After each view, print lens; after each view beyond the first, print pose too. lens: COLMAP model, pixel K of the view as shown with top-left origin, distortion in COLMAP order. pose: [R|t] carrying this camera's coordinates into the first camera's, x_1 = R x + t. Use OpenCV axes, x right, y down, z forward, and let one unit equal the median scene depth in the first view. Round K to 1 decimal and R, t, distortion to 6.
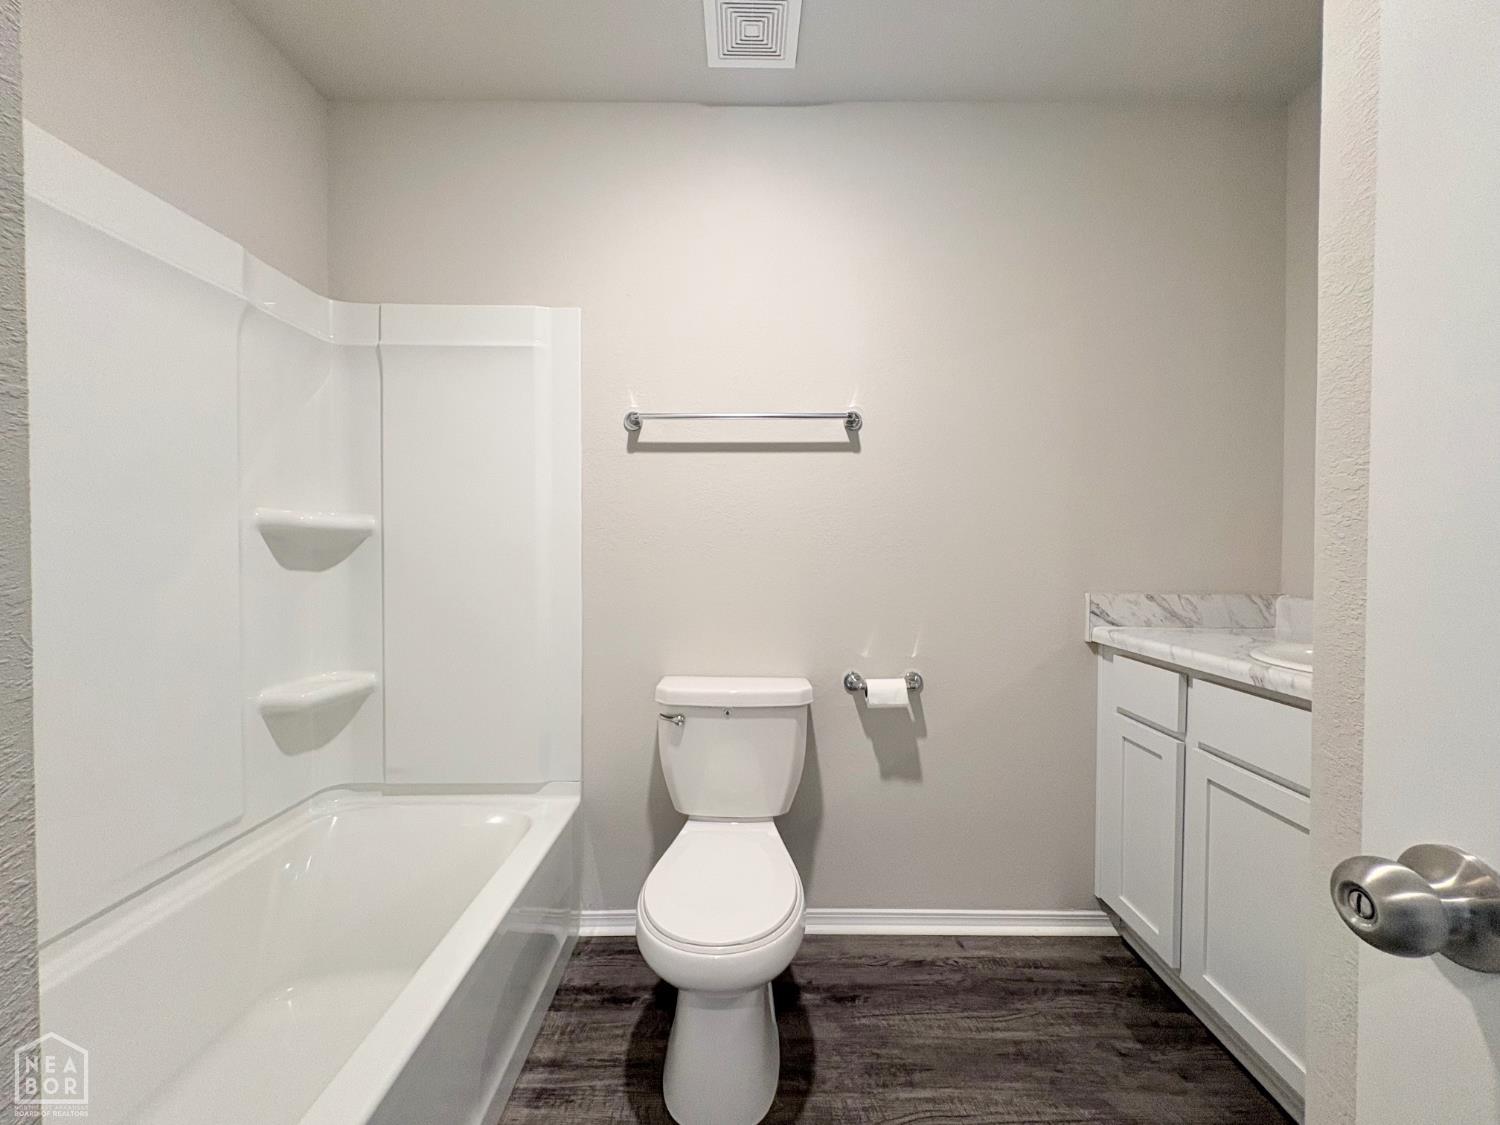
lens RADIAL K [[596.5, 0, 752.5], [0, 596.5, 562.8], [0, 0, 1]] dist [-0.000240, -0.000847]
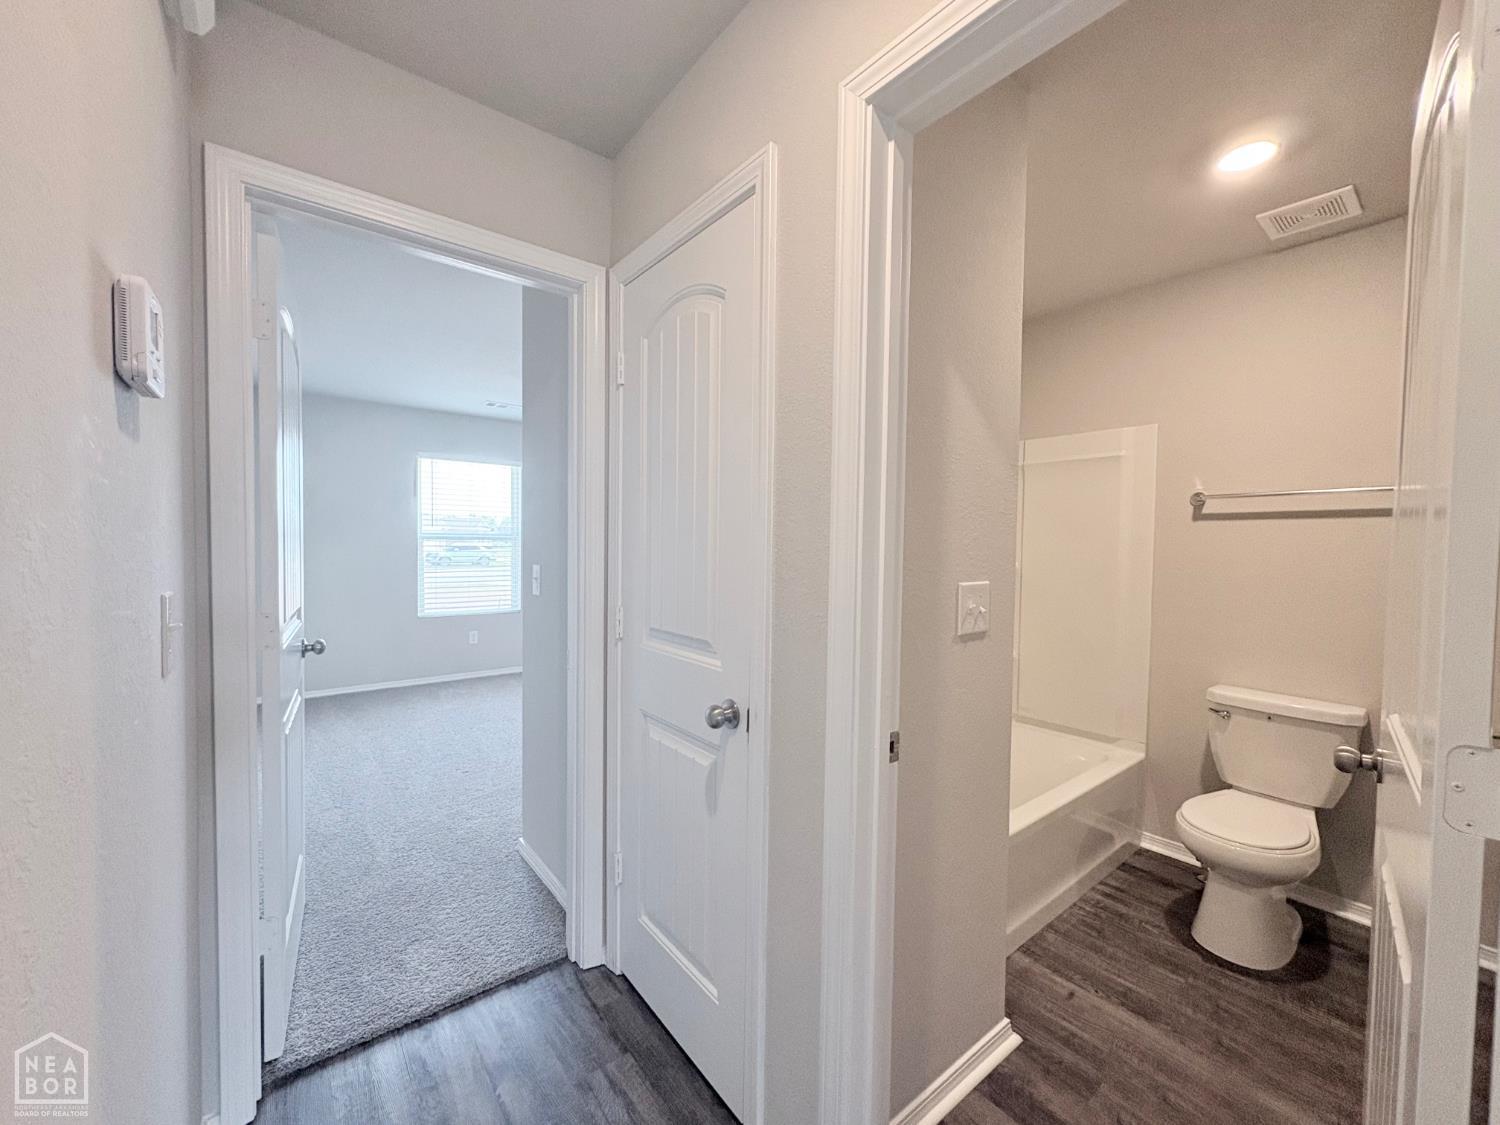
lens RADIAL K [[596.5, 0, 747.2], [0, 596.5, 564.5], [0, 0, 1]] dist [-0.000240, -0.000847]
pose [[0.614950, 0.032446, -0.787898, 0.278321], [-0.019418, 0.999473, 0.026003, -0.106505], [0.788327, -0.000691, 0.615256, -0.753599]]
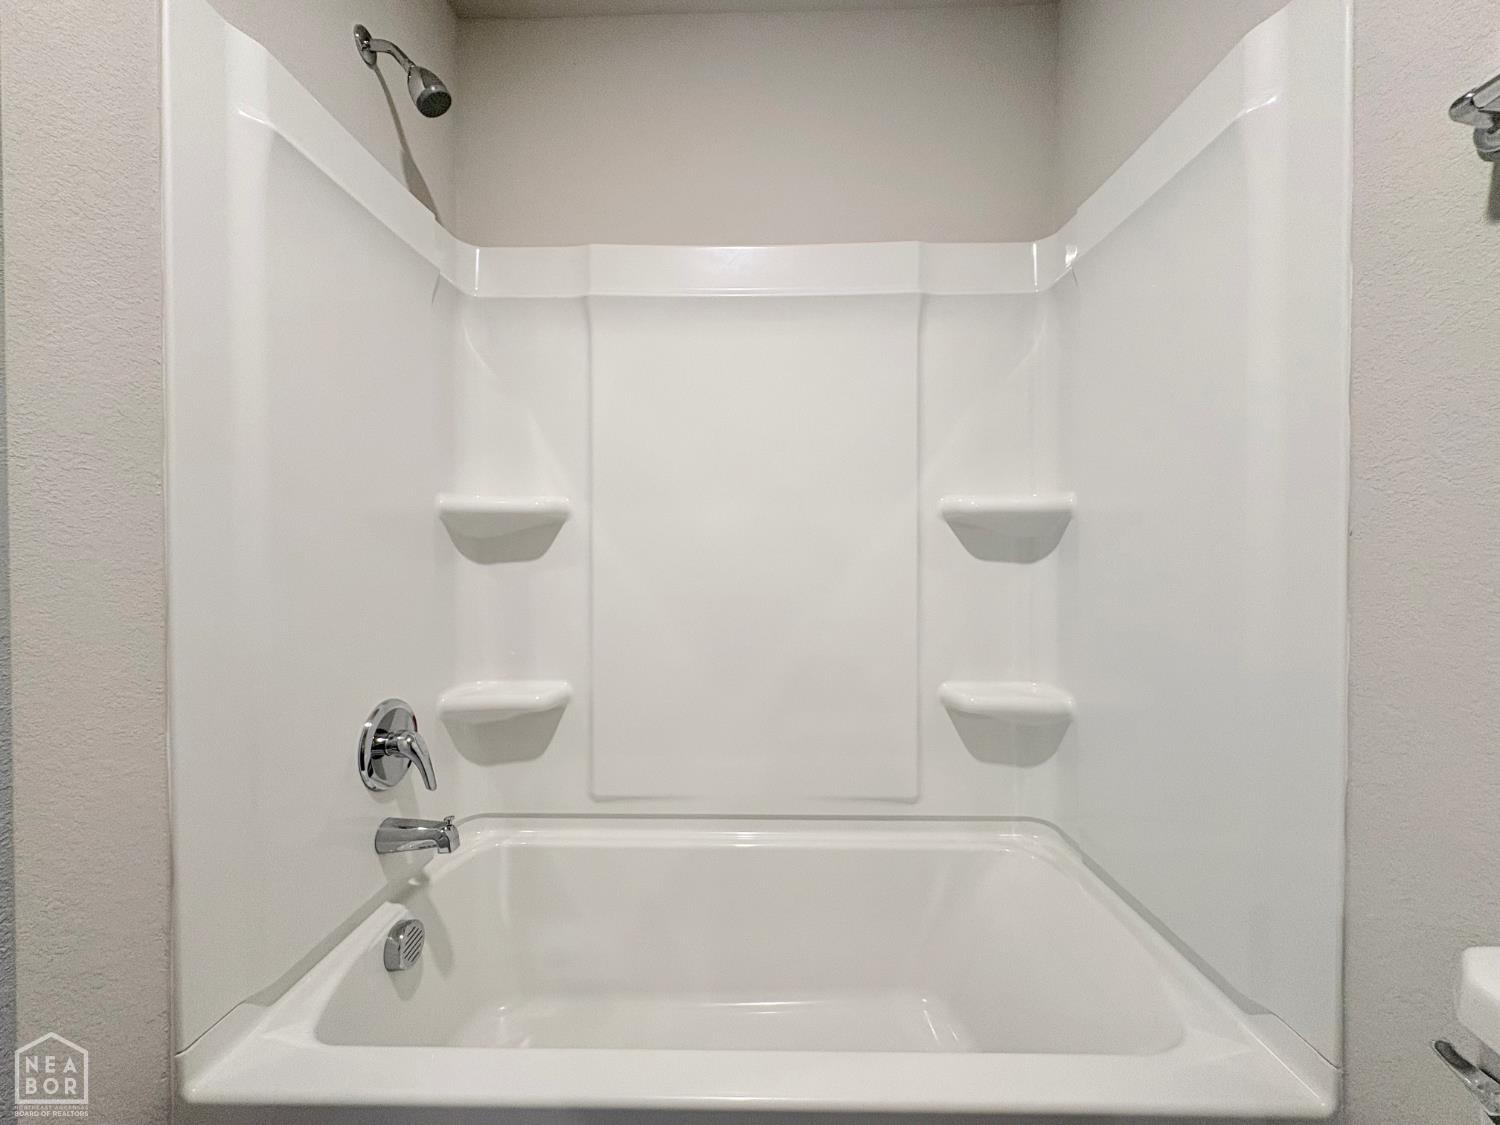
lens RADIAL K [[596.5, 0, 750.2], [0, 596.5, 564.6], [0, 0, 1]] dist [-0.000240, -0.000847]
pose [[-0.027072, 0.008682, -0.999596, 0.151952], [-0.013999, 0.999861, 0.009064, 0.014989], [0.999535, 0.014239, -0.026947, 0.643648]]
